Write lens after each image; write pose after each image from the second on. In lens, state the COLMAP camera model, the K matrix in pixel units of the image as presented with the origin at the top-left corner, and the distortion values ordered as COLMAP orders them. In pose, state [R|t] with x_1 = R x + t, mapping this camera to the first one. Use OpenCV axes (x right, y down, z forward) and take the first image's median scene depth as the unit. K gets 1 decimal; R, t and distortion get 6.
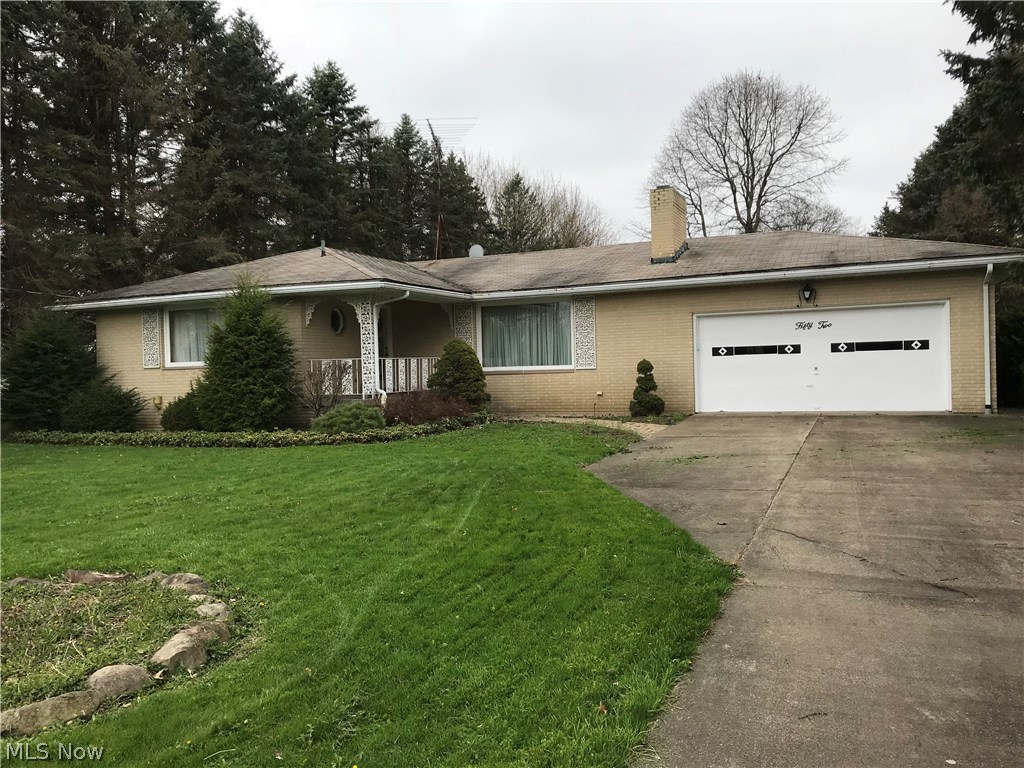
lens RADIAL K [[813.4, 0, 512.0], [0, 813.4, 384.0], [0, 0, 1]] dist [-0.000778, -0.000051]
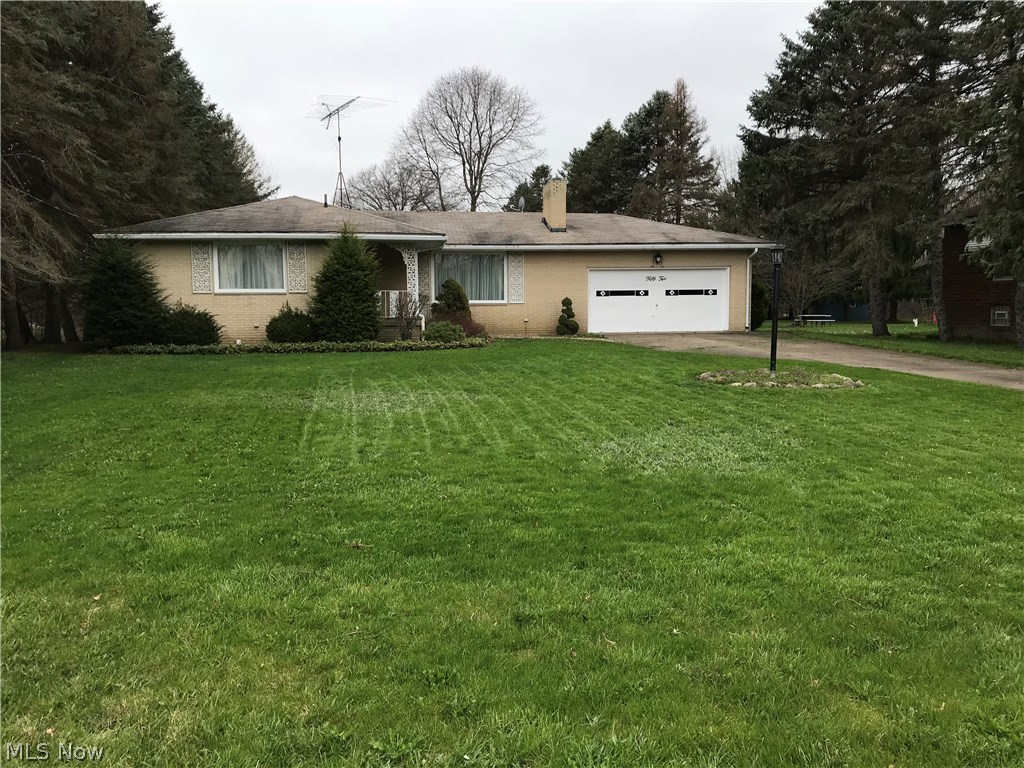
lens RADIAL K [[829.4, 0, 512.0], [0, 829.4, 384.0], [0, 0, 1]] dist [0.033323, -0.054273]
pose [[0.854278, -0.028594, 0.519029, -0.739017], [-0.002366, 0.998262, 0.058888, 0.040774], [-0.519810, -0.051535, 0.852726, -0.271725]]
